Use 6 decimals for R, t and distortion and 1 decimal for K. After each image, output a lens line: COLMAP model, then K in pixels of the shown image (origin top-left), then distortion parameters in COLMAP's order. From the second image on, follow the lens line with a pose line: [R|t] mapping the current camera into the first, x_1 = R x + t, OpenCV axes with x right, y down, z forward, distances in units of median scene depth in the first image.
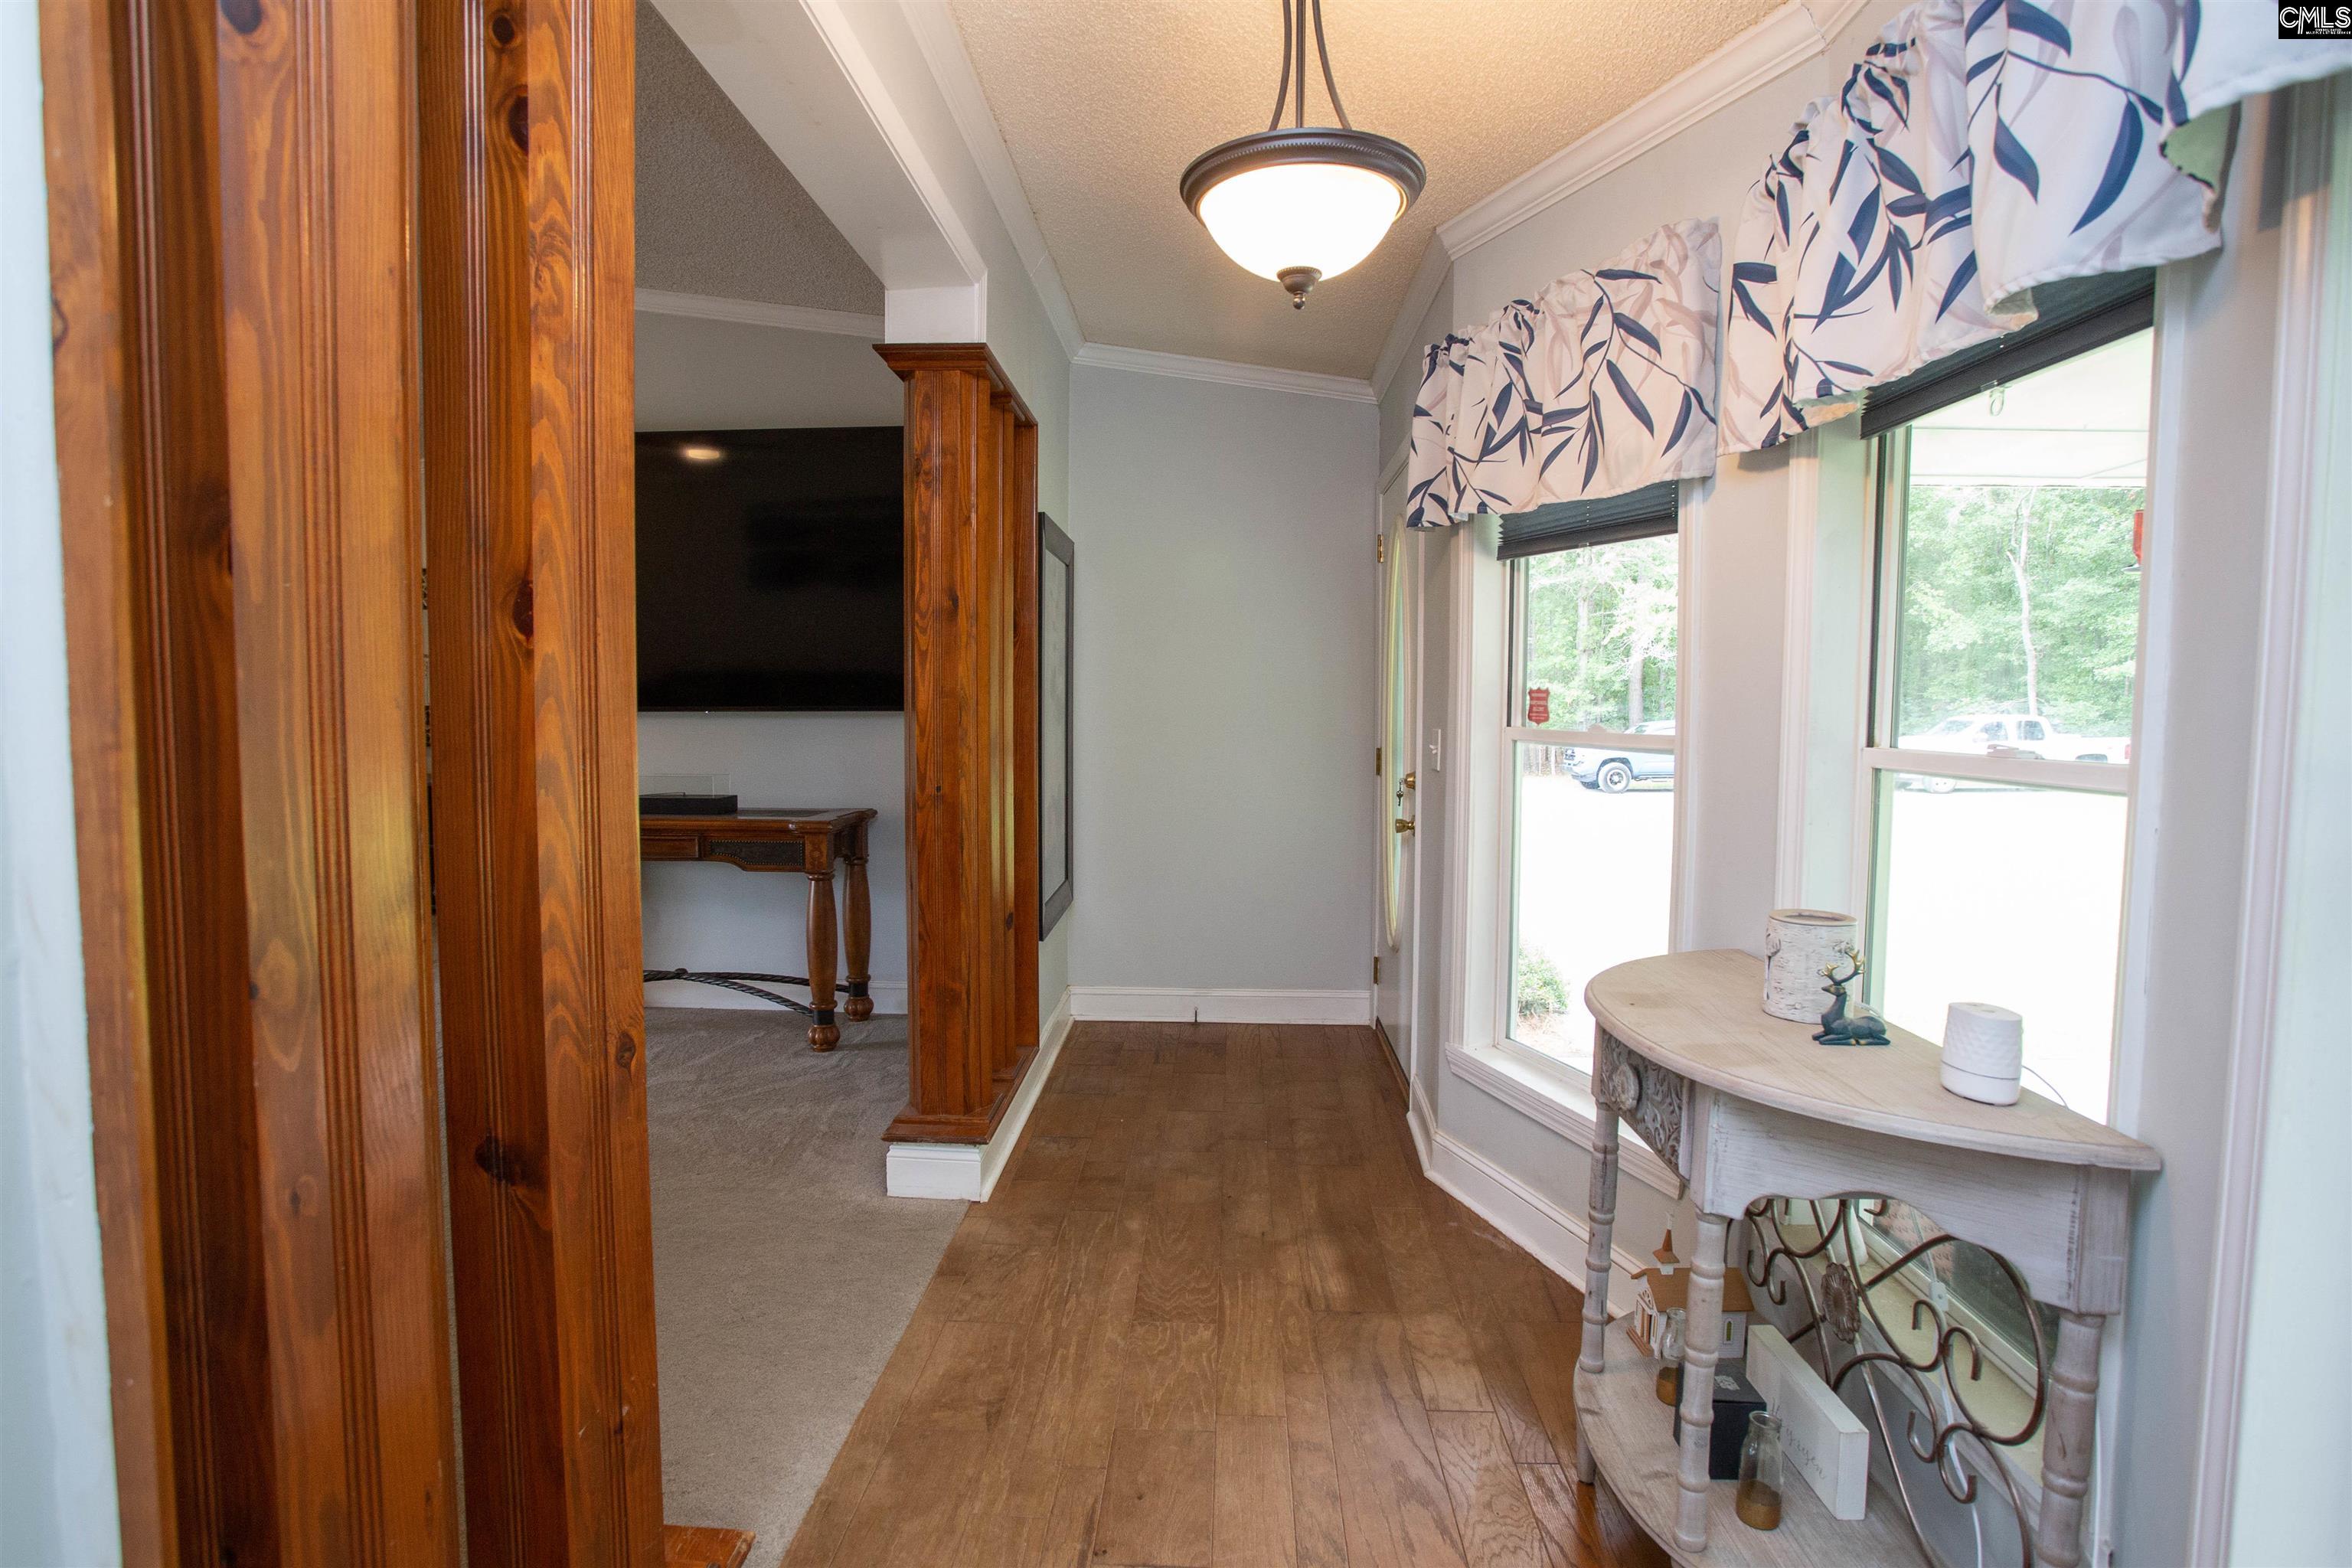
lens RADIAL K [[1201.4, 0, 1183.7], [0, 1201.4, 780.1], [0, 0, 1]] dist [-0.079427, 0.036455]
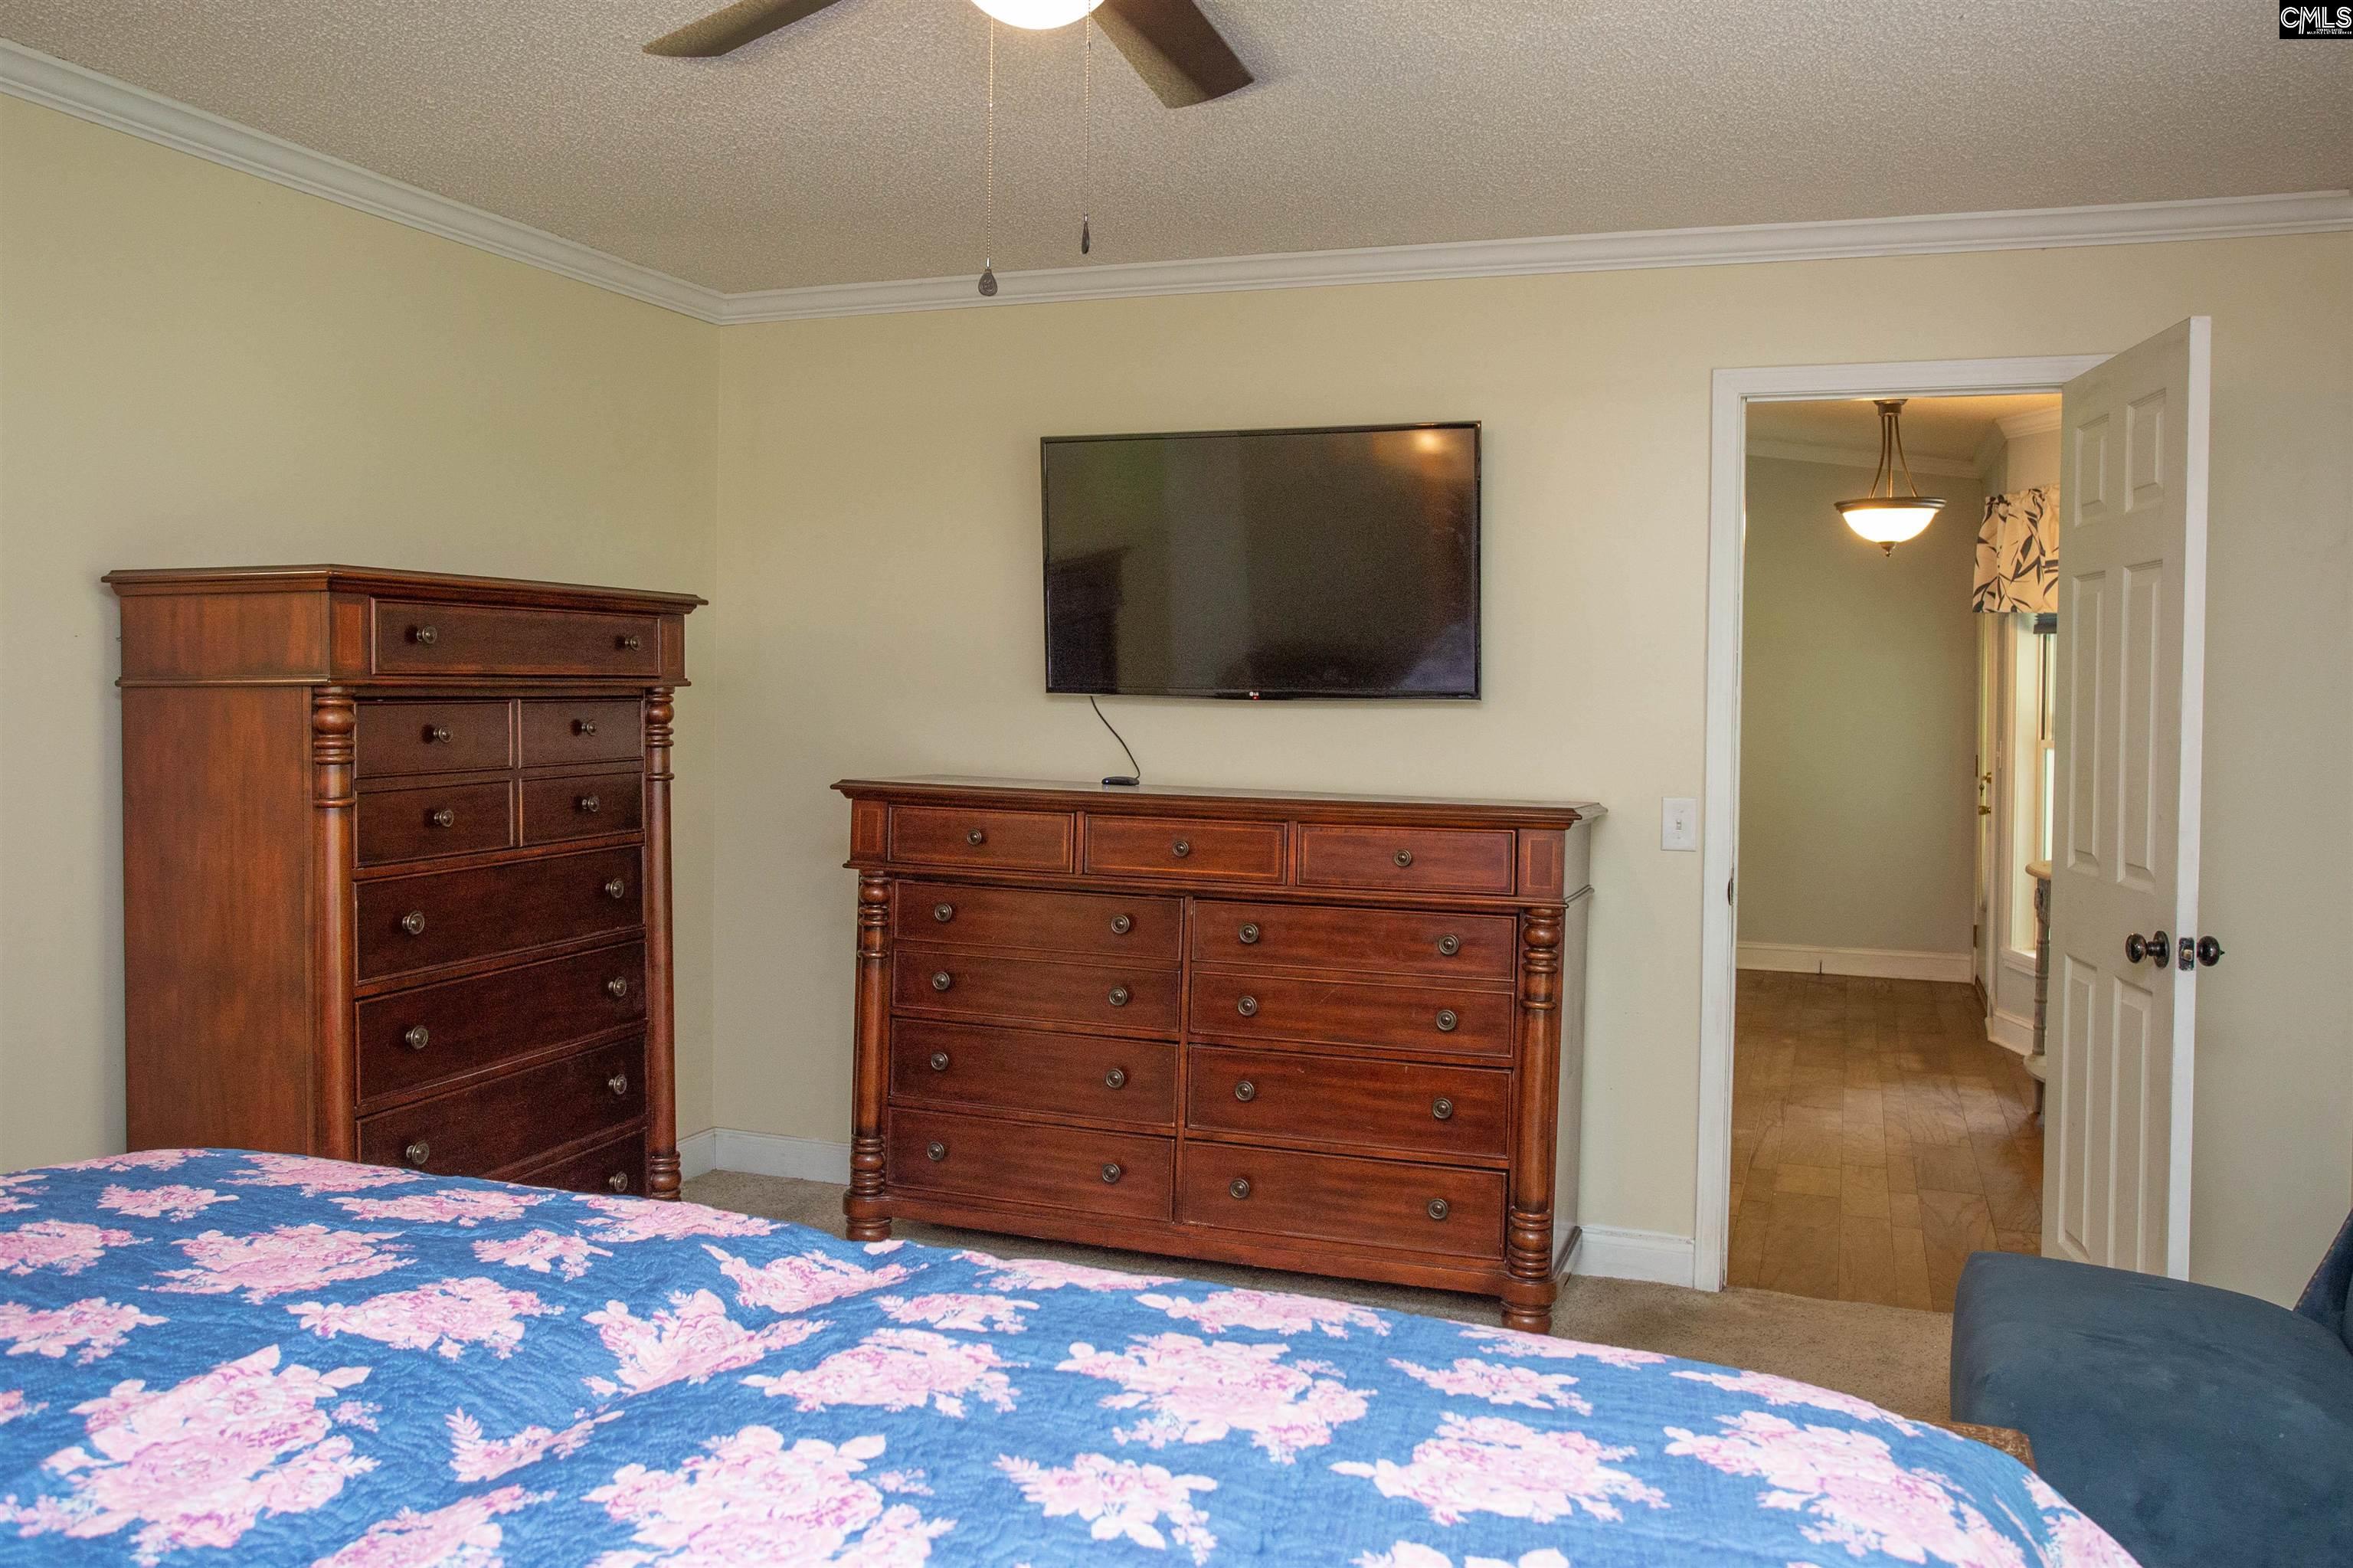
lens RADIAL K [[1697.5, 0, 1176.5], [0, 1697.5, 784.0], [0, 0, 1]] dist [-0.008749, -0.004114]
pose [[0.943240, 0.005187, -0.332071, -0.066473], [-0.010749, 0.999831, -0.014914, 0.063856], [0.331937, 0.017637, 0.943137, -1.605481]]
